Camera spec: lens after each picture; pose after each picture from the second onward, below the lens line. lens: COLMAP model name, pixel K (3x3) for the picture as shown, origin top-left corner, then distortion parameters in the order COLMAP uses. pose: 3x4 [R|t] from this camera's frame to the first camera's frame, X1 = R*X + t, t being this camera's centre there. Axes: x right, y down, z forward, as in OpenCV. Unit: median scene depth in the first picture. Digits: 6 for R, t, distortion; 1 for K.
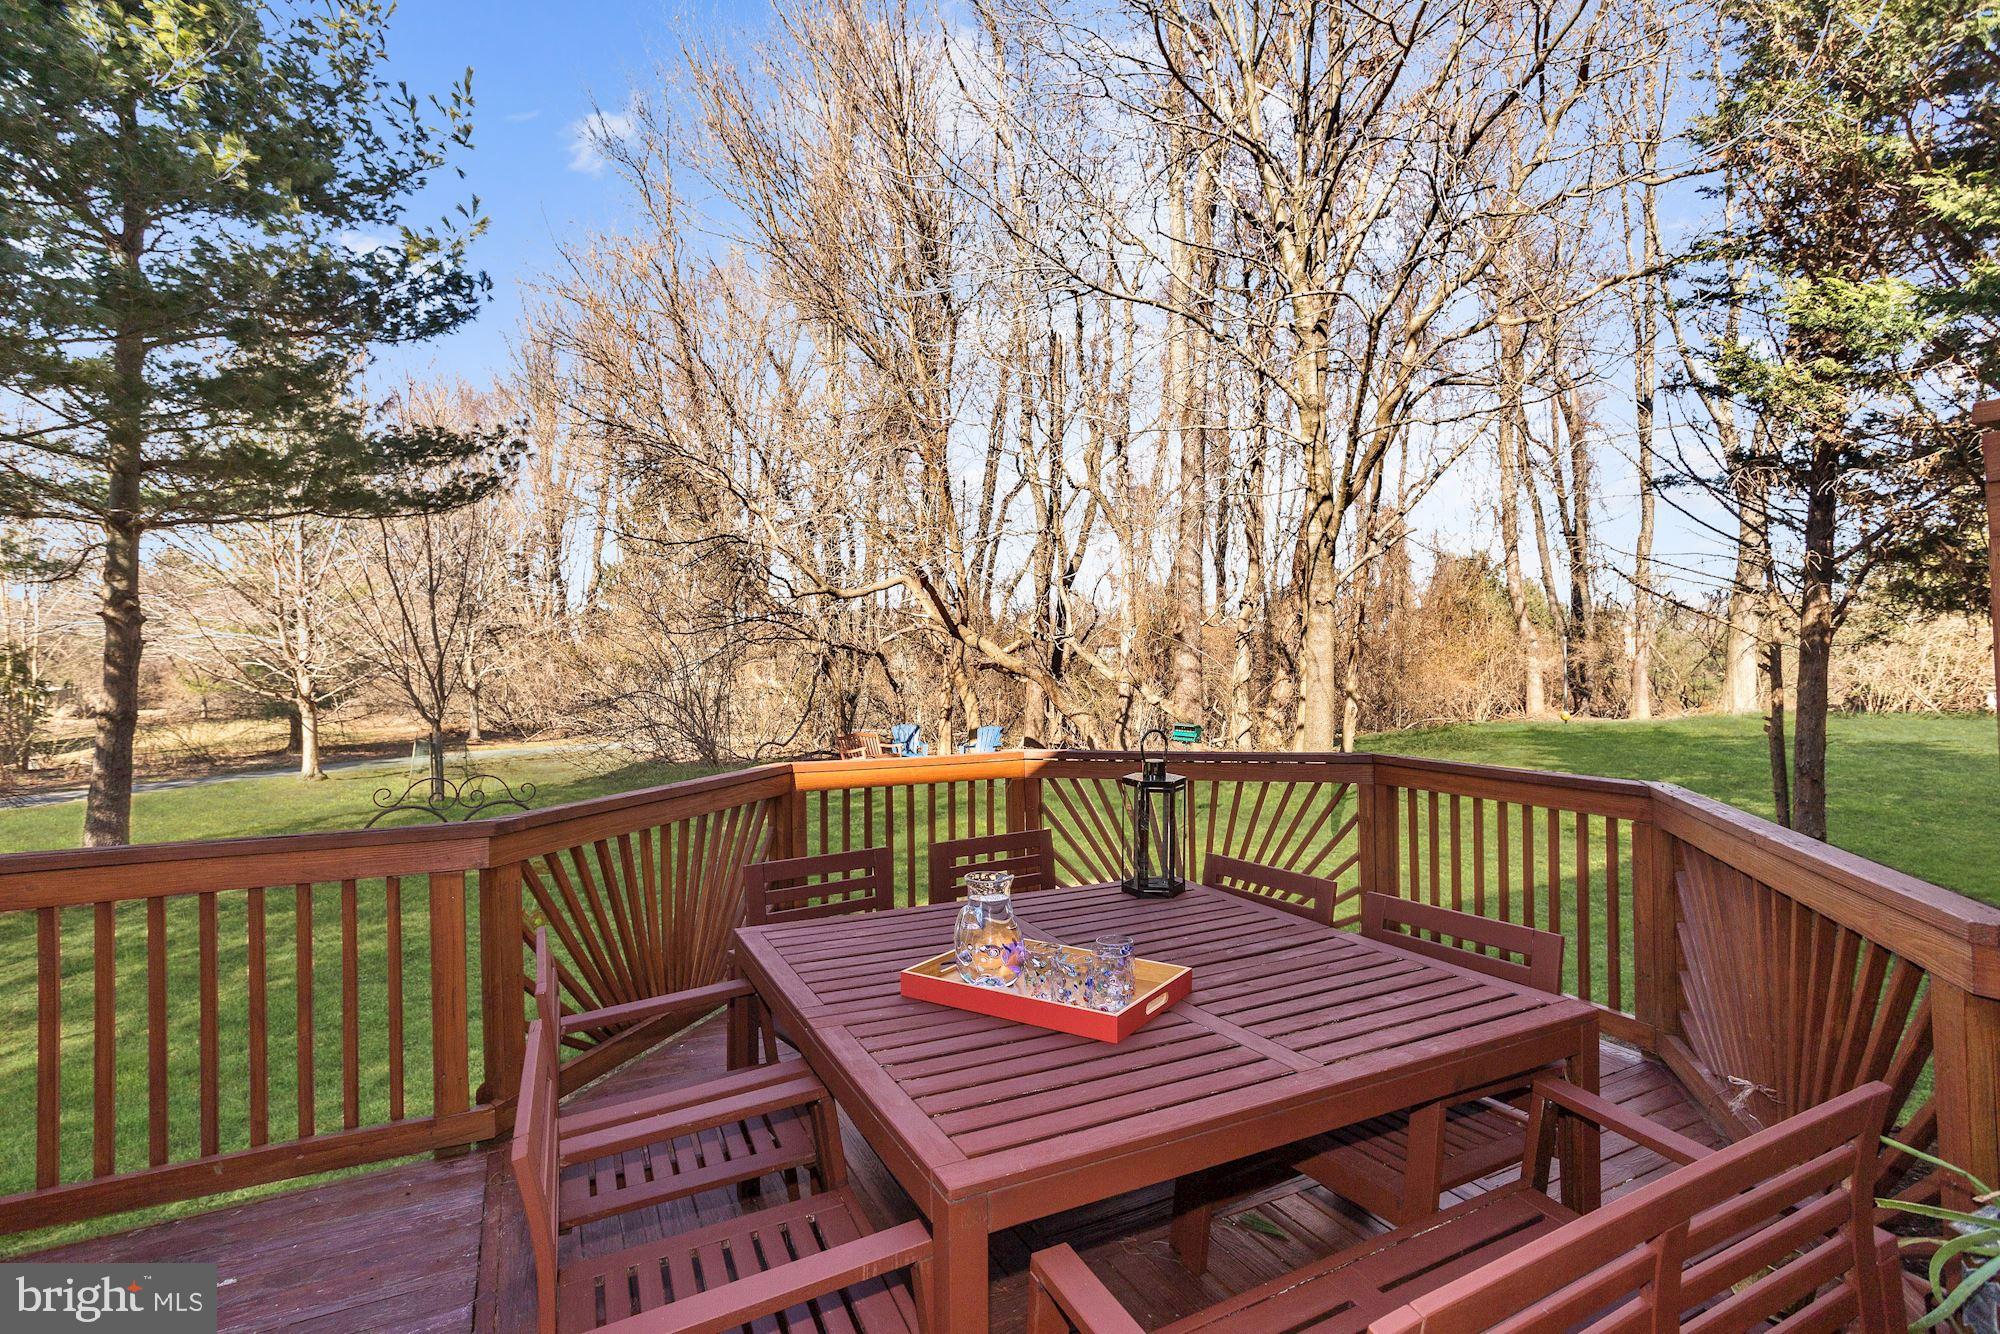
lens RADIAL K [[964.2, 0, 1002.3], [0, 964.2, 664.0], [0, 0, 1]] dist [-0.041487, 0.007165]
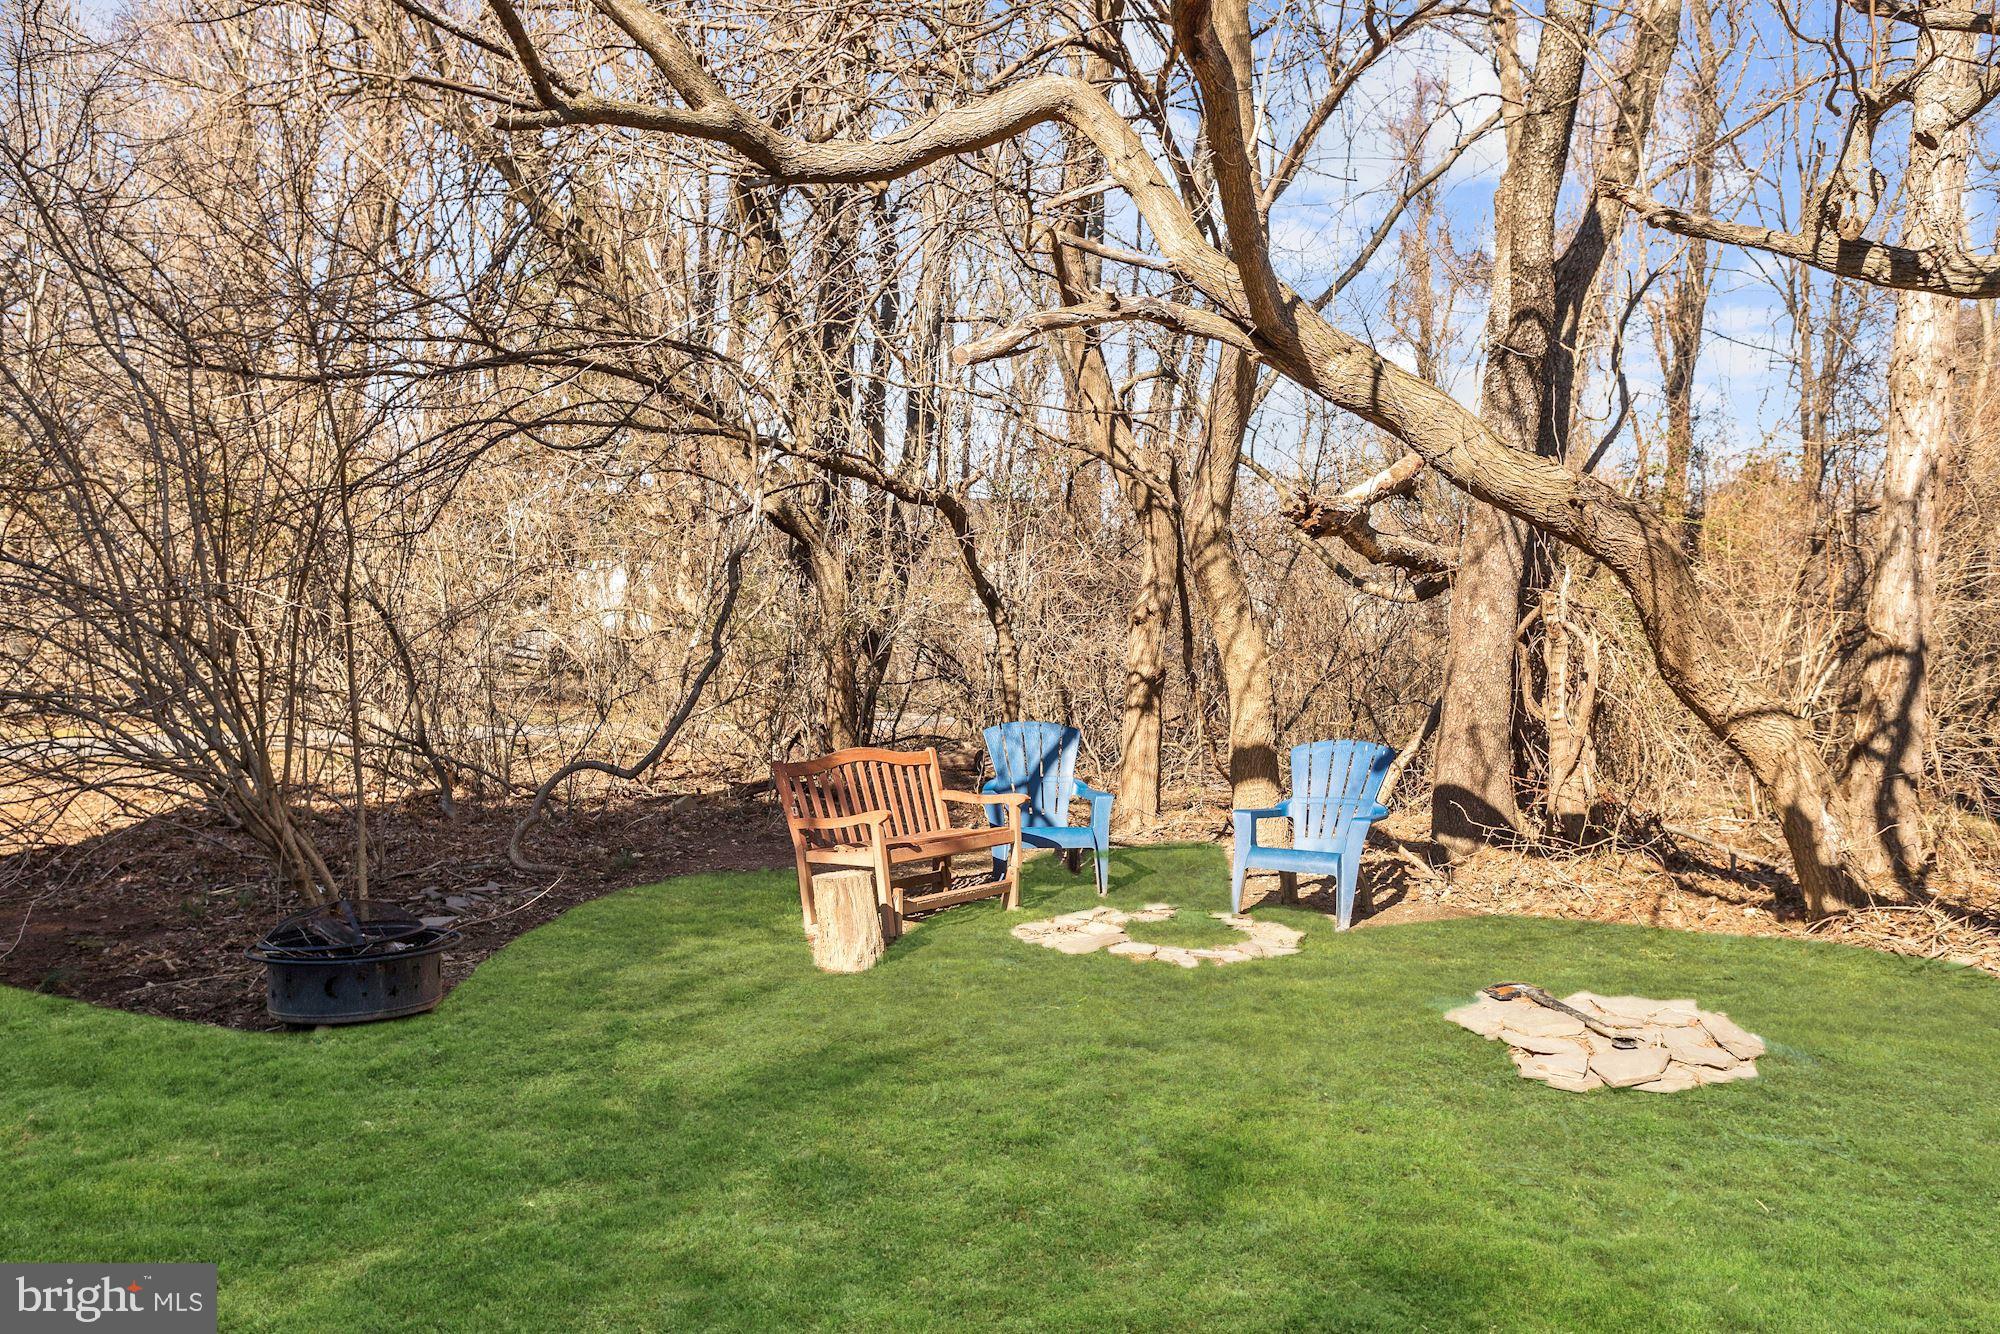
lens RADIAL K [[1620.4, 0, 999.9], [0, 1620.4, 665.2], [0, 0, 1]] dist [-0.000639, -0.000083]
pose [[0.994608, 0.039287, -0.095981, -0.055246], [-0.035886, 0.998674, 0.036906, 0.024009], [0.097304, -0.033263, 0.994699, 0.450842]]
